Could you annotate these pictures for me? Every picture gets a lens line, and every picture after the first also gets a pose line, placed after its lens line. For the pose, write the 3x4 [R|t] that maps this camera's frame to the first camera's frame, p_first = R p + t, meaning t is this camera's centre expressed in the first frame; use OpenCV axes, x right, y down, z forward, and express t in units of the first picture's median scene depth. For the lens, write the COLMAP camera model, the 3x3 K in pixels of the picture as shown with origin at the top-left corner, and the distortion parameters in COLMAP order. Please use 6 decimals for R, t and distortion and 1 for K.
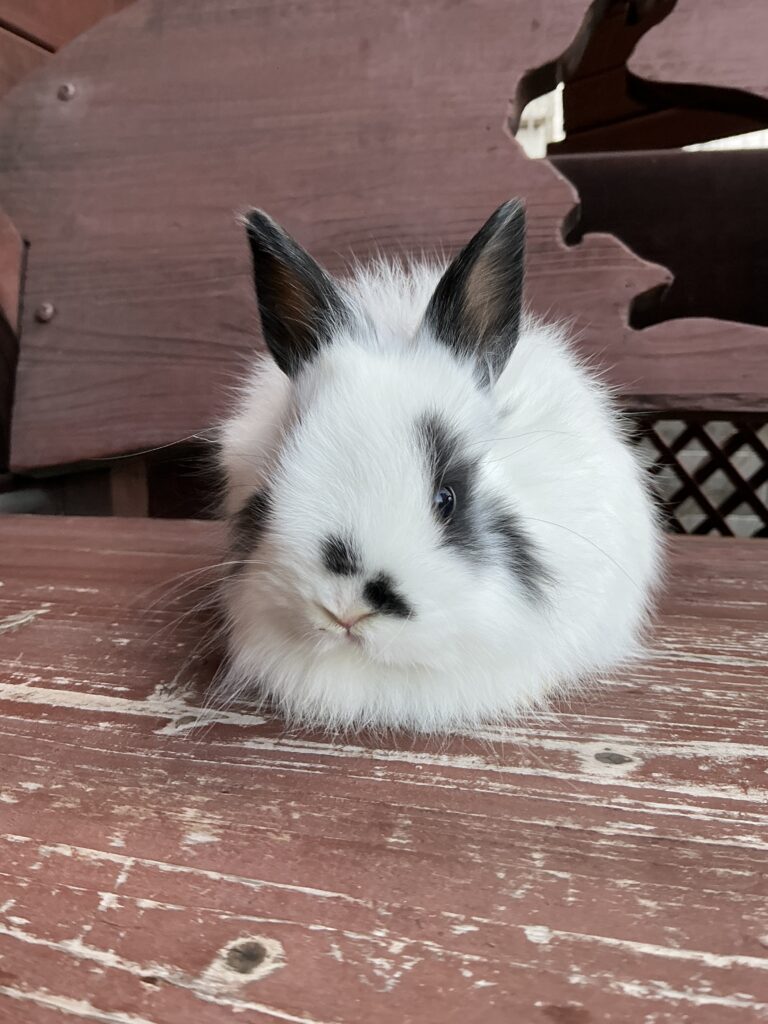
lens RADIAL K [[859.5, 0, 386.3], [0, 859.5, 514.1], [0, 0, 1]] dist [0.061975, -0.144348]
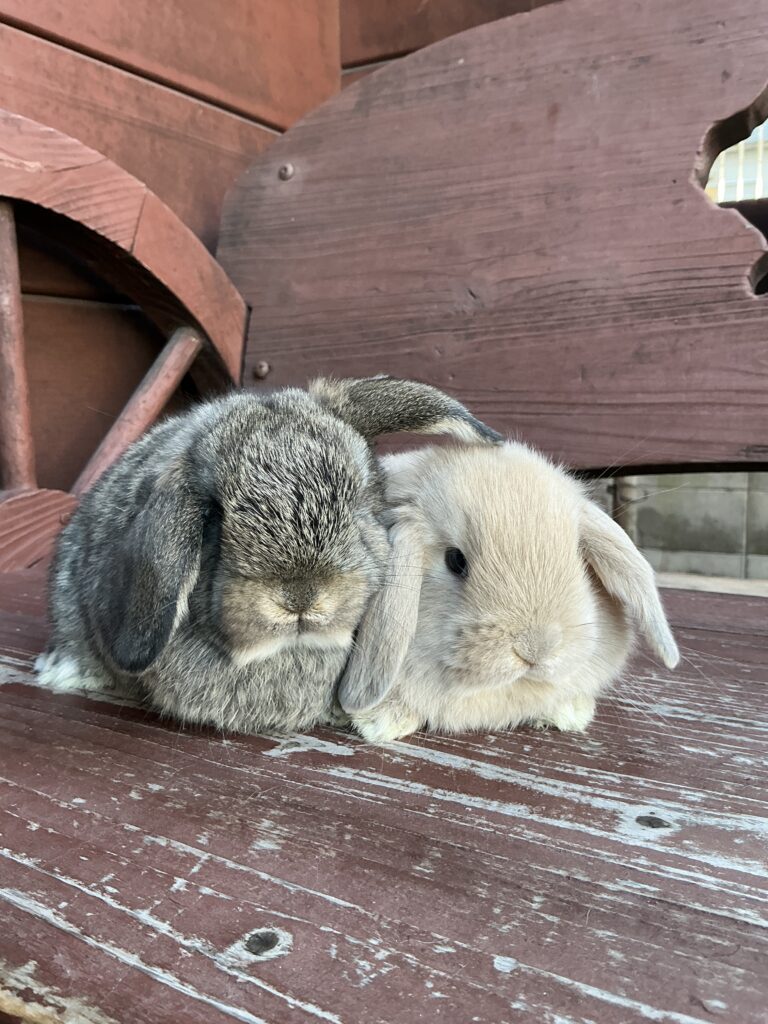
lens RADIAL K [[859.5, 0, 383.7], [0, 859.5, 514.0], [0, 0, 1]] dist [0.061975, -0.144348]
pose [[0.962995, 0.027172, -0.268145, 0.176806], [-0.037098, 0.998799, -0.032019, -0.037706], [0.266953, 0.040782, 0.962846, -0.095461]]
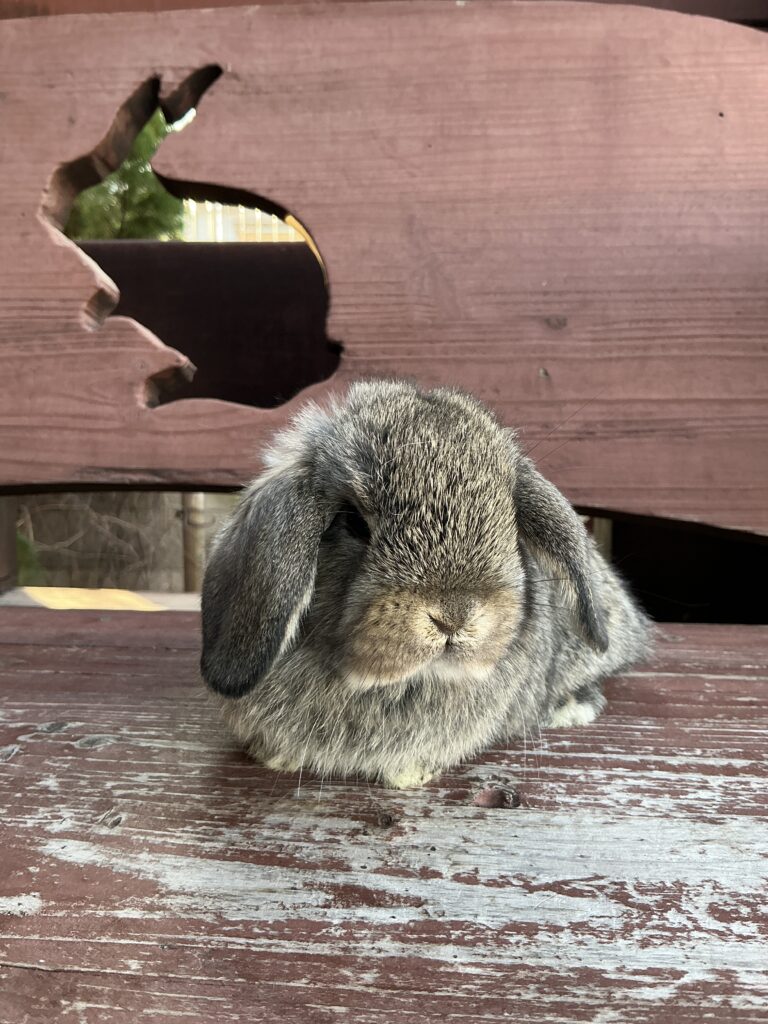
lens RADIAL K [[859.5, 0, 383.0], [0, 859.5, 517.1], [0, 0, 1]] dist [0.061975, -0.144348]
pose [[0.988703, 0.000781, 0.149887, 0.946556], [0.008760, 0.997976, -0.062985, -0.023151], [-0.149633, 0.063587, 0.986695, -0.183377]]
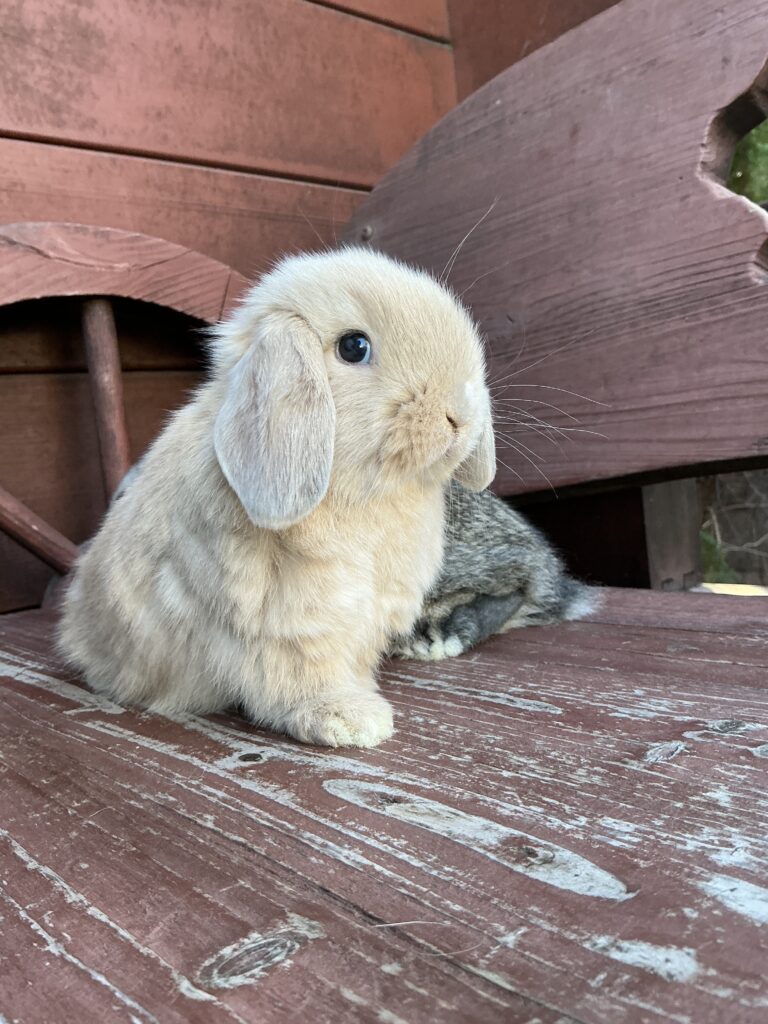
lens RADIAL K [[859.5, 0, 382.4], [0, 859.5, 512.3], [0, 0, 1]] dist [0.061975, -0.144348]
pose [[0.819334, -0.048226, -0.571284, 0.920777], [0.001961, 0.996686, -0.081325, 0.028648], [0.573312, 0.065512, 0.816714, 0.067476]]
